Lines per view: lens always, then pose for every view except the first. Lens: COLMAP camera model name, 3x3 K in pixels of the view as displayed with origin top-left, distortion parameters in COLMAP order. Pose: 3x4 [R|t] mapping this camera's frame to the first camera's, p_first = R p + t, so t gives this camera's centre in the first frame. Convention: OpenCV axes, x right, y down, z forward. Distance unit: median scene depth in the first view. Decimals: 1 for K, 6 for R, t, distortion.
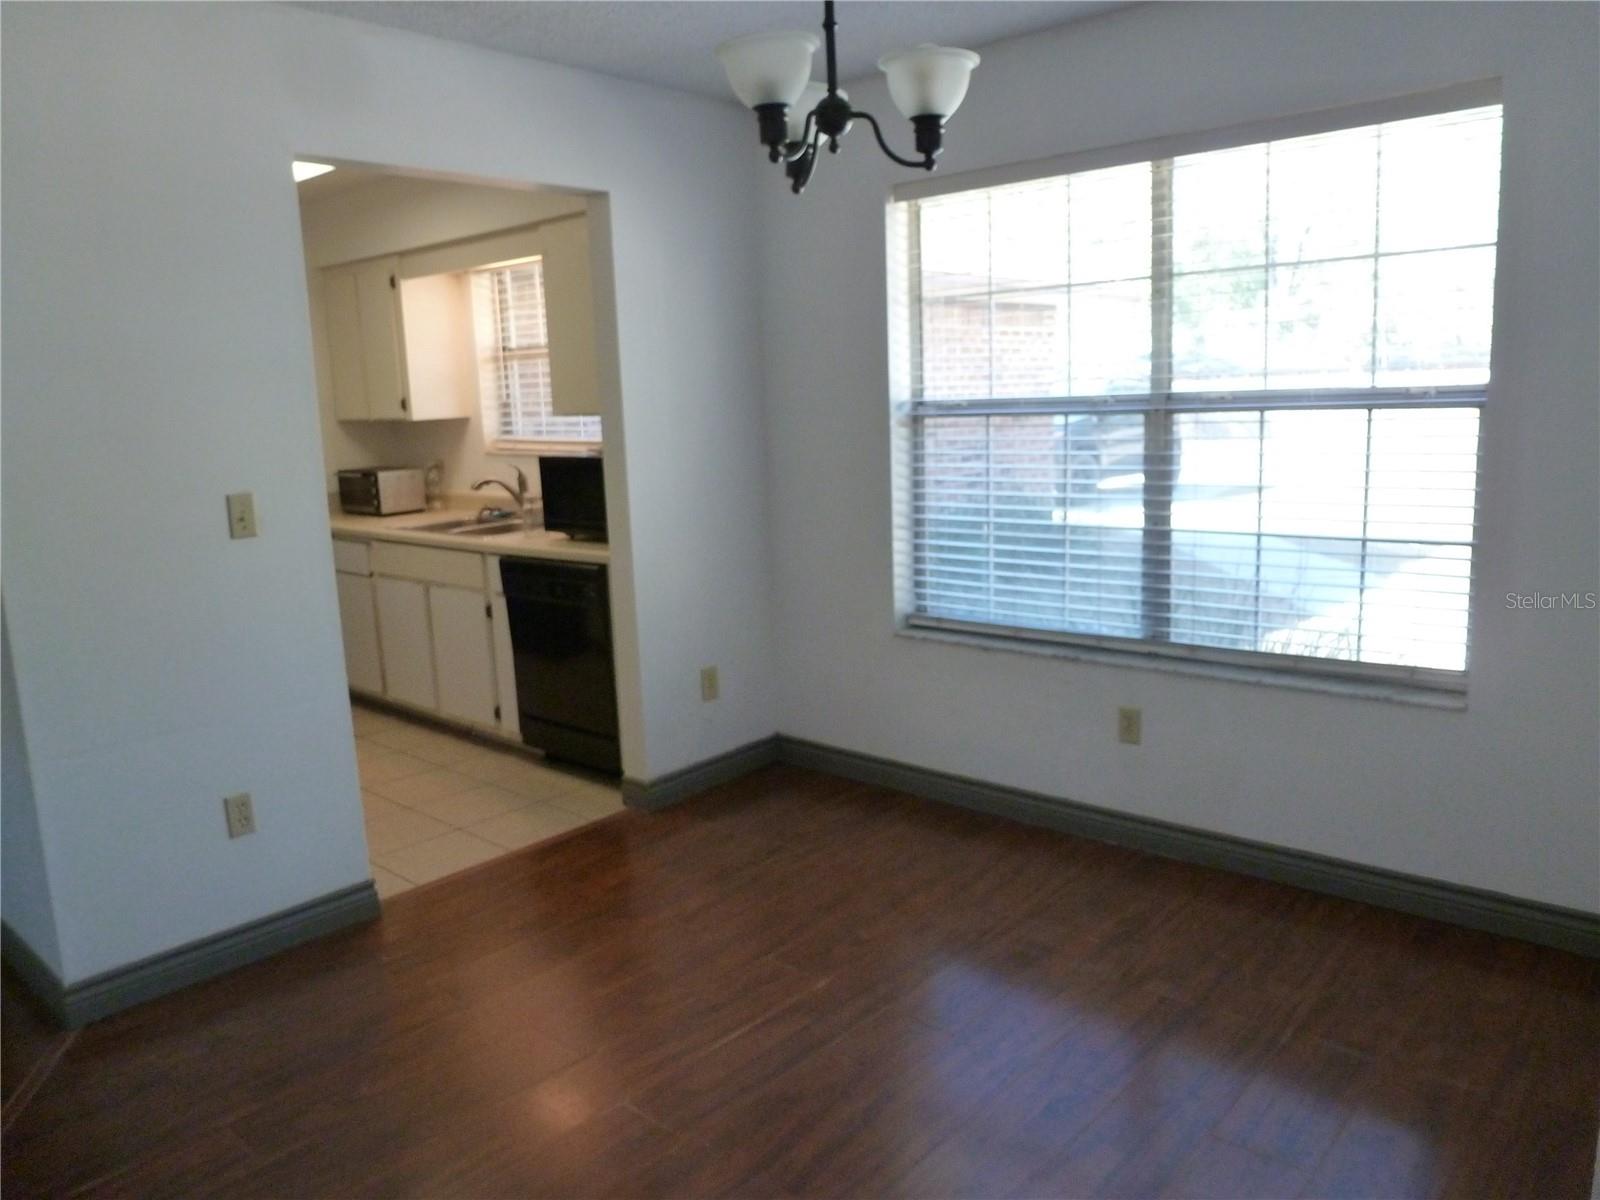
lens RADIAL K [[1134.7, 0, 801.0], [0, 1134.7, 591.5], [0, 0, 1]] dist [-0.059265, 0.029830]
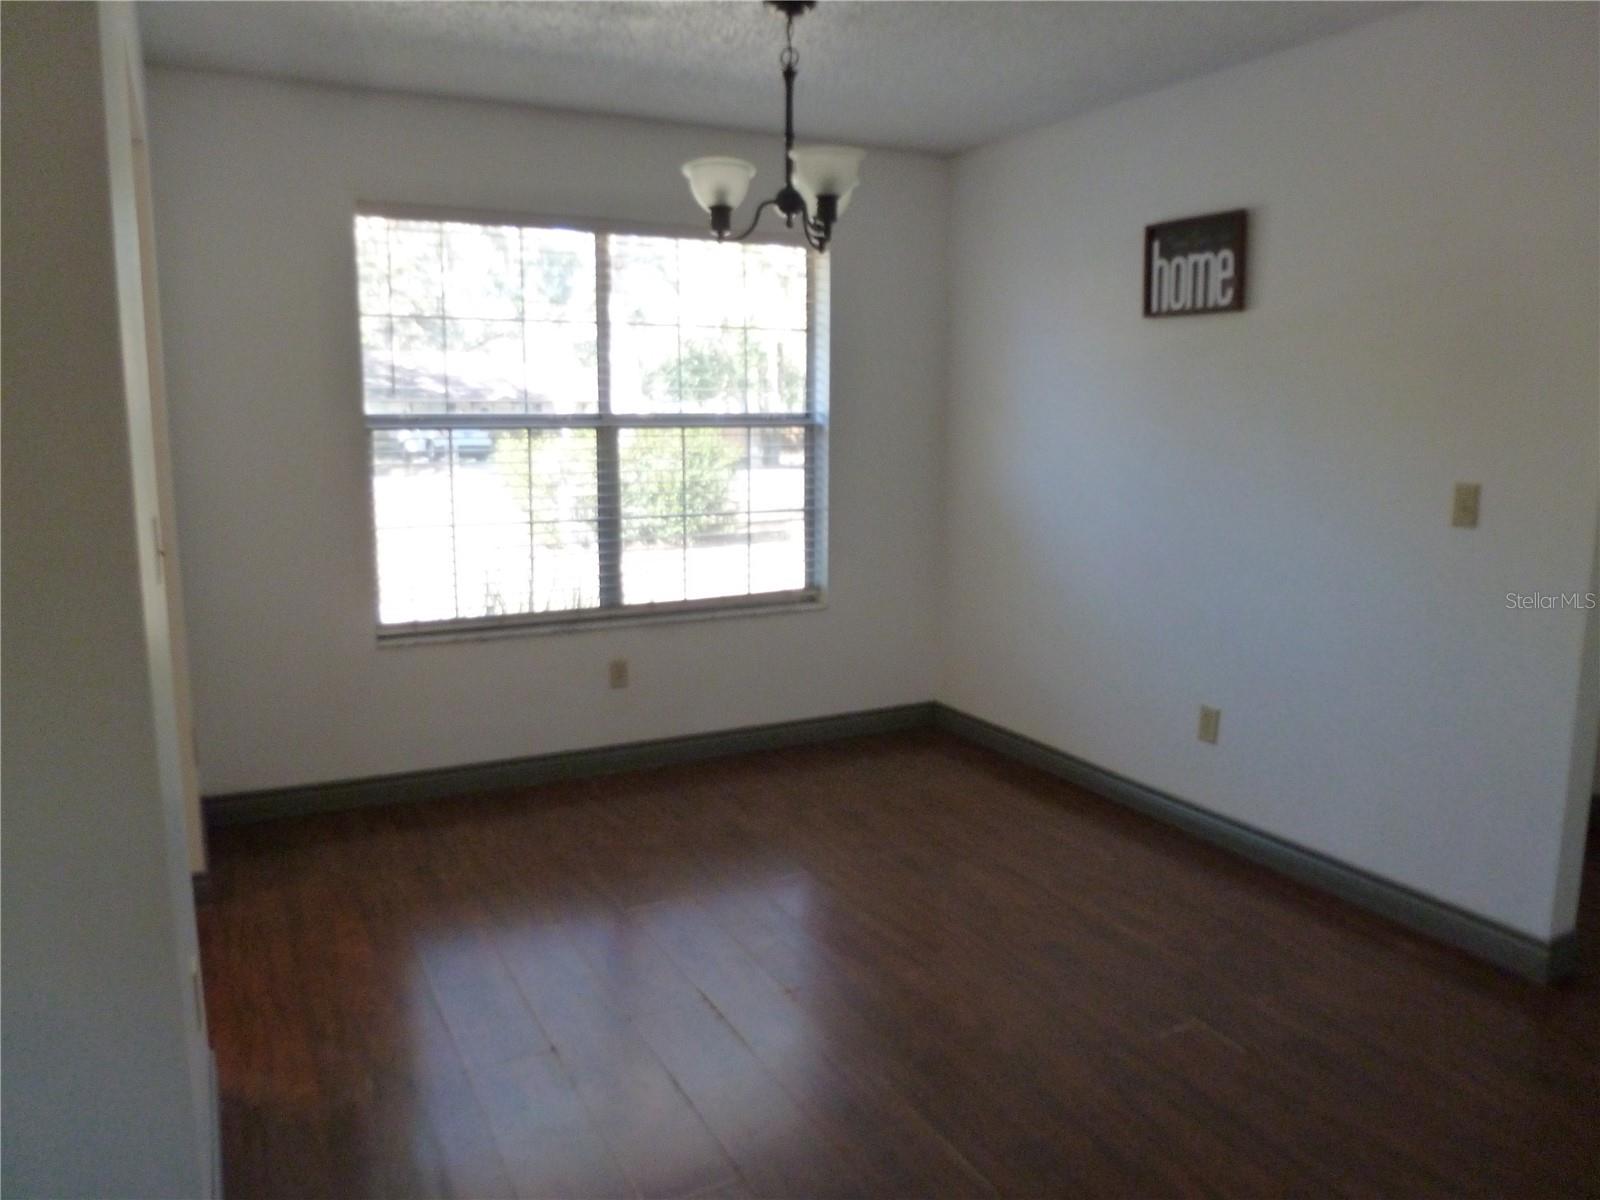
lens RADIAL K [[1134.7, 0, 801.0], [0, 1134.7, 591.5], [0, 0, 1]] dist [-0.059265, 0.029830]
pose [[0.351608, -0.113378, 0.929256, -0.780117], [0.142030, 0.987609, 0.066756, -0.028590], [-0.925310, 0.108510, 0.363354, 0.327235]]
